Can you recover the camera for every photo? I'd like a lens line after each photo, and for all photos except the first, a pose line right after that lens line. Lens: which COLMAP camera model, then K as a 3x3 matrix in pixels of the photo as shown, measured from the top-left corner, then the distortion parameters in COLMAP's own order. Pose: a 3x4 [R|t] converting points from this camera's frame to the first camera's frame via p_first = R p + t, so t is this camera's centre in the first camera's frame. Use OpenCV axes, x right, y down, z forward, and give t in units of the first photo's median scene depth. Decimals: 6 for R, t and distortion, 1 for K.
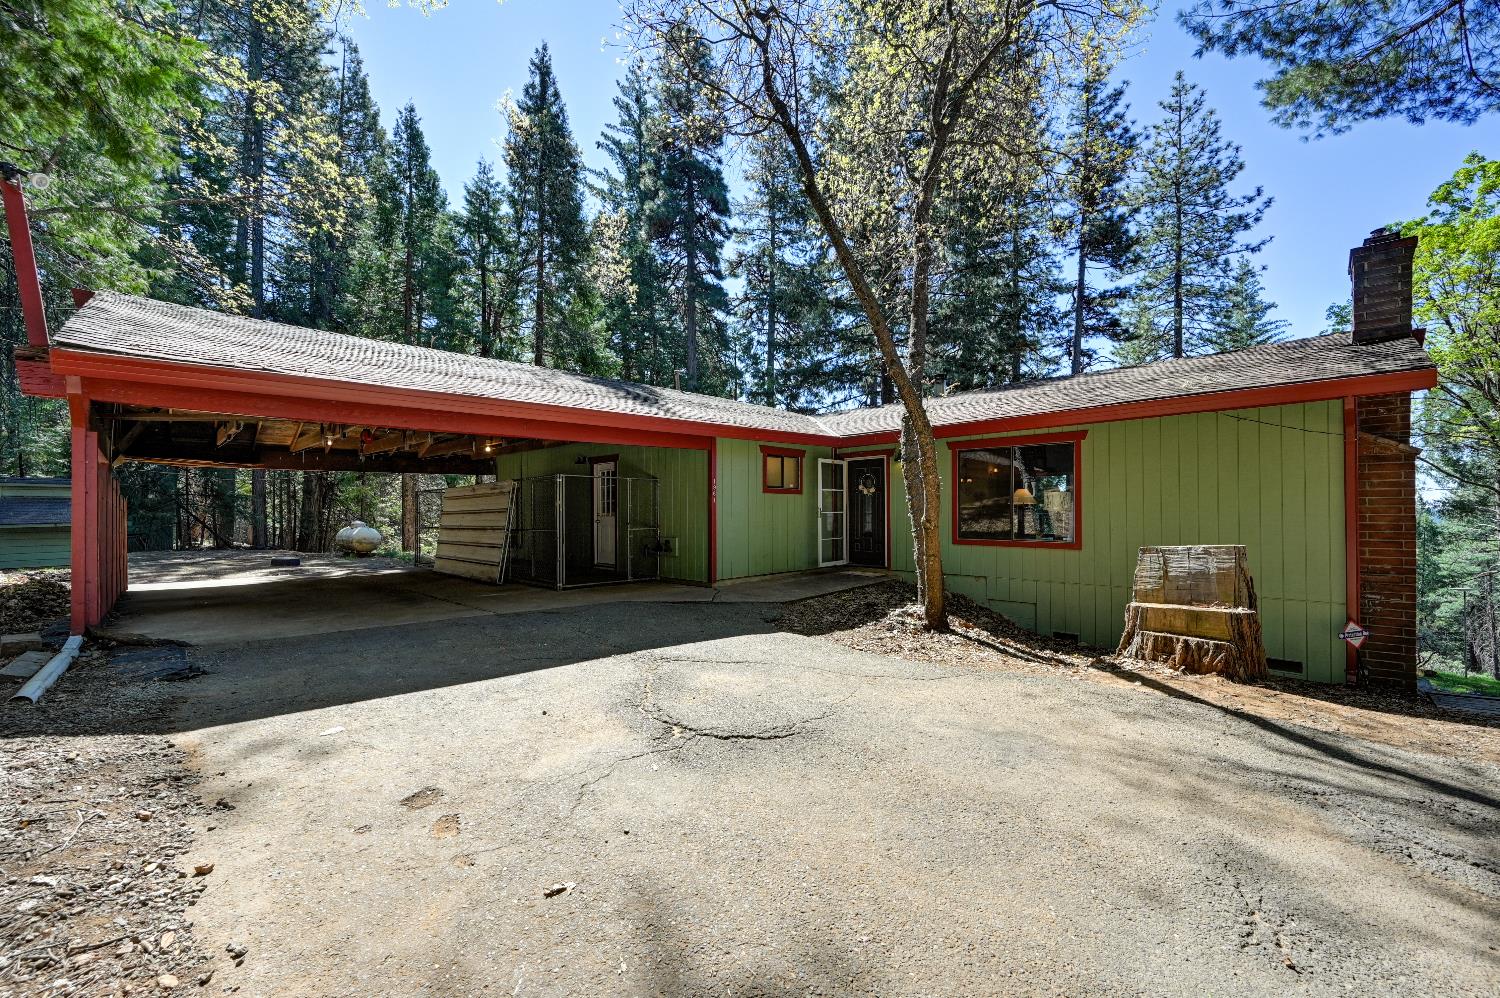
lens RADIAL K [[589.9, 0, 753.9], [0, 589.9, 503.8], [0, 0, 1]] dist [0.002062, 0.000243]
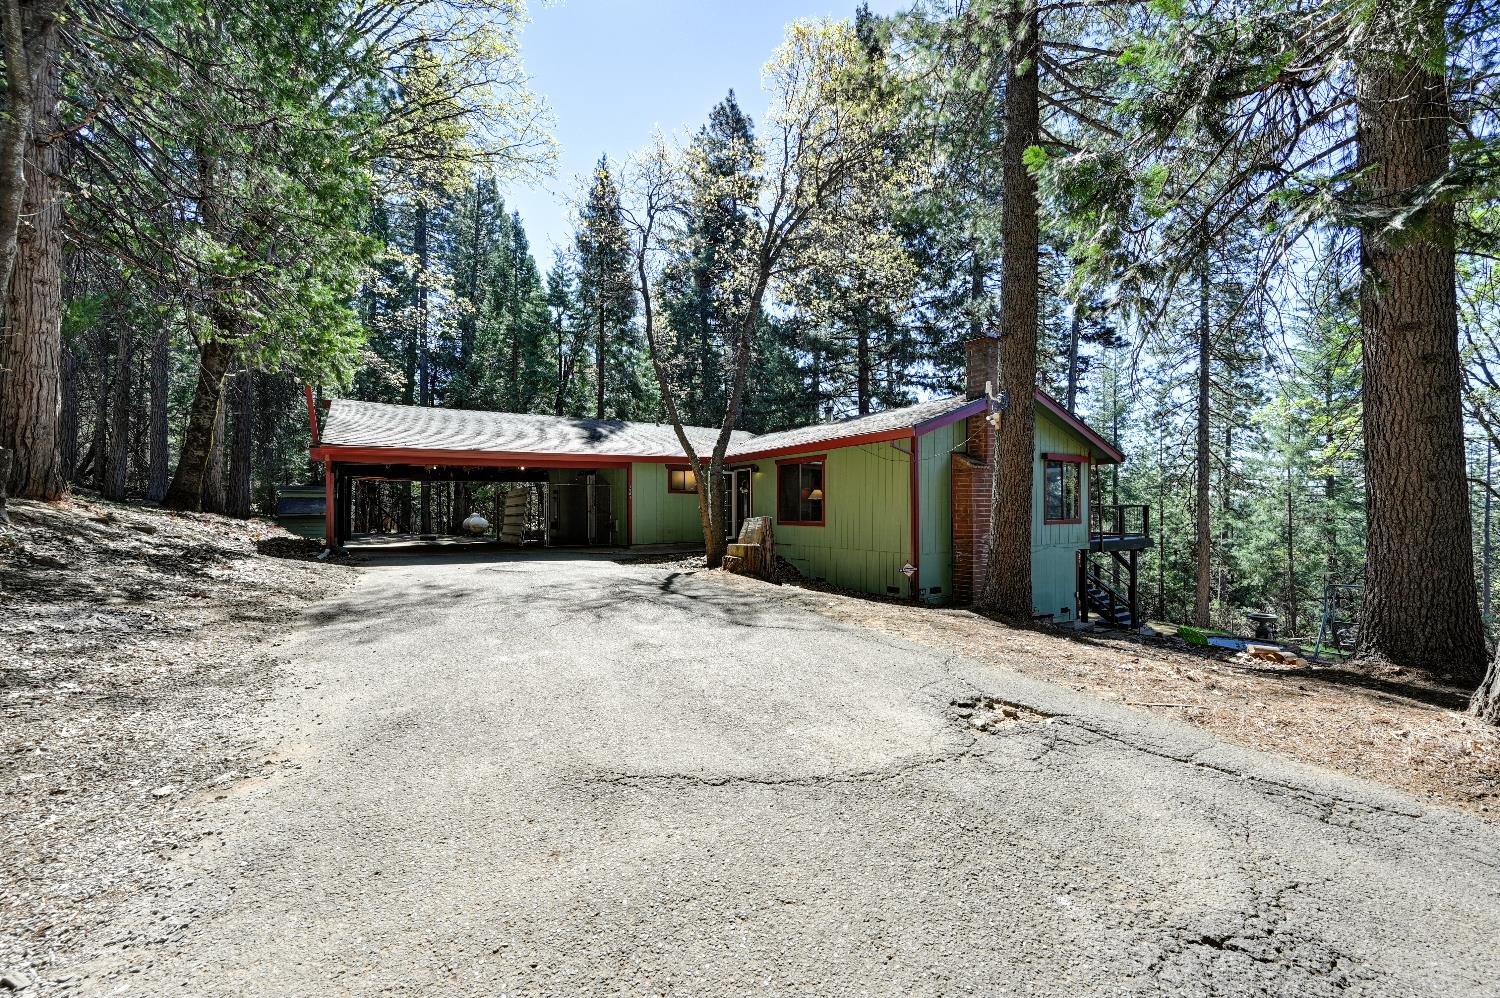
lens RADIAL K [[589.9, 0, 758.2], [0, 589.9, 505.3], [0, 0, 1]] dist [0.002062, 0.000243]
pose [[0.979041, -0.003428, -0.203635, 0.263305], [0.004745, 0.999971, 0.005978, 0.002721], [0.203609, -0.006819, 0.979029, -0.245785]]
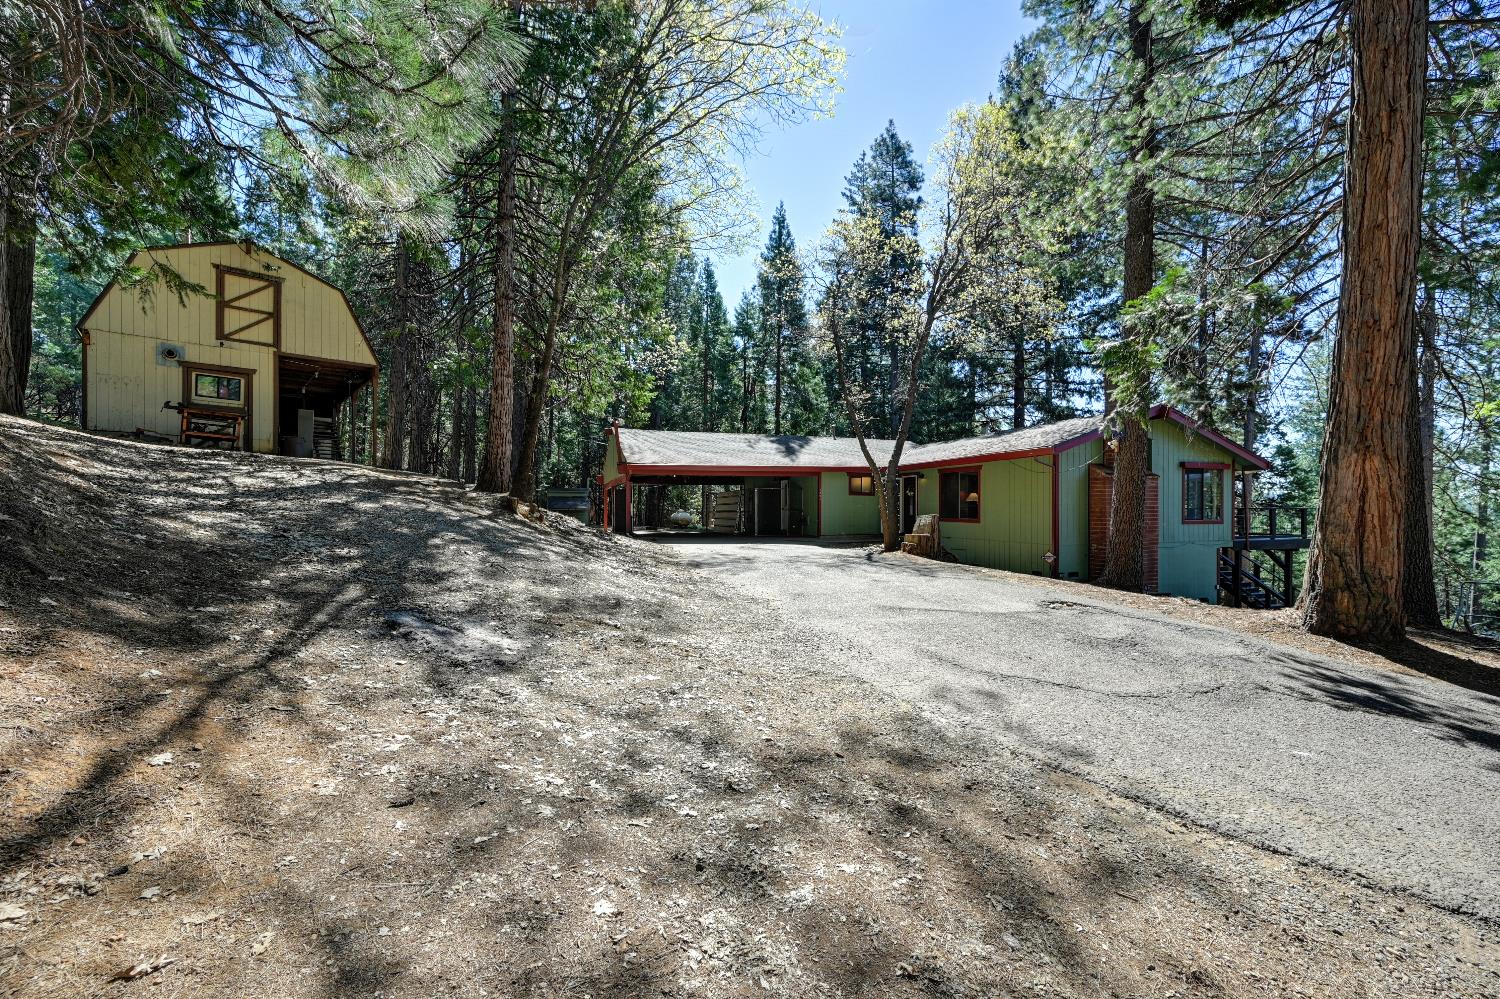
lens RADIAL K [[592.6, 0, 756.7], [0, 592.6, 504.8], [0, 0, 1]] dist [-0.000159, -0.000027]
pose [[0.899154, 0.004169, -0.437613, 0.282015], [-0.000748, 0.999968, 0.007989, -0.000672], [0.437632, -0.006856, 0.899128, -0.449926]]
